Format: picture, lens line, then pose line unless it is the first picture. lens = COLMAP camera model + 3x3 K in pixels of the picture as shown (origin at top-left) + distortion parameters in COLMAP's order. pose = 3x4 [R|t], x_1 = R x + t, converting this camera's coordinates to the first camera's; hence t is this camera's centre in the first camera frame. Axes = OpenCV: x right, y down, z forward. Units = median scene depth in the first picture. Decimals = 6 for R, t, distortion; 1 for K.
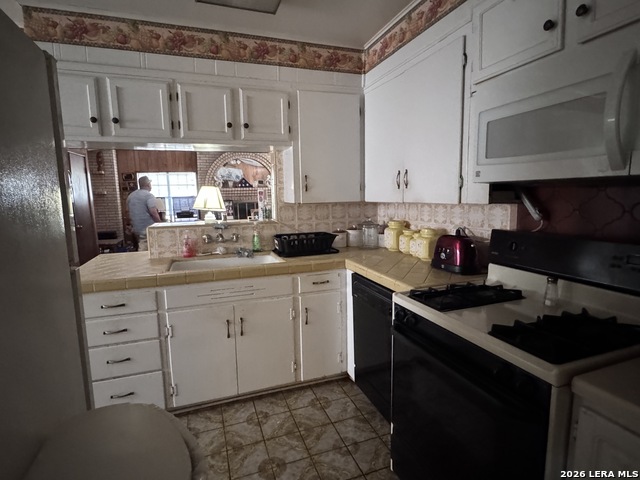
lens RADIAL K [[340.2, 0, 320.0], [0, 340.2, 240.0], [0, 0, 1]] dist [0.002753, -0.000562]
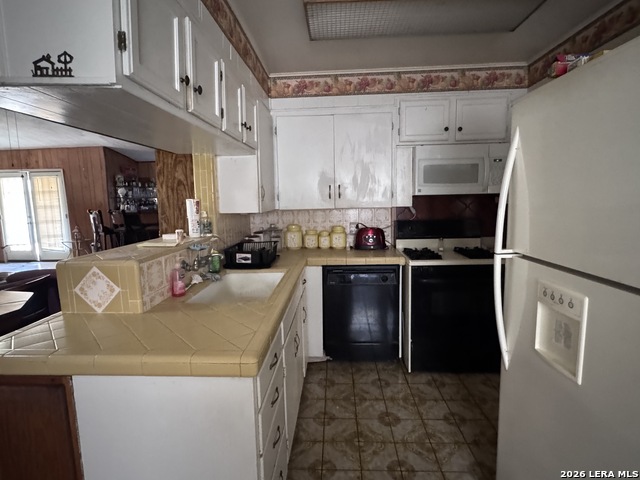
lens RADIAL K [[340.2, 0, 320.0], [0, 340.2, 240.0], [0, 0, 1]] dist [0.002753, -0.000562]
pose [[0.379306, -0.108182, 0.918925, -1.120752], [0.138337, 0.988609, 0.059284, -0.079602], [-0.914871, 0.104635, 0.389951, 0.569713]]
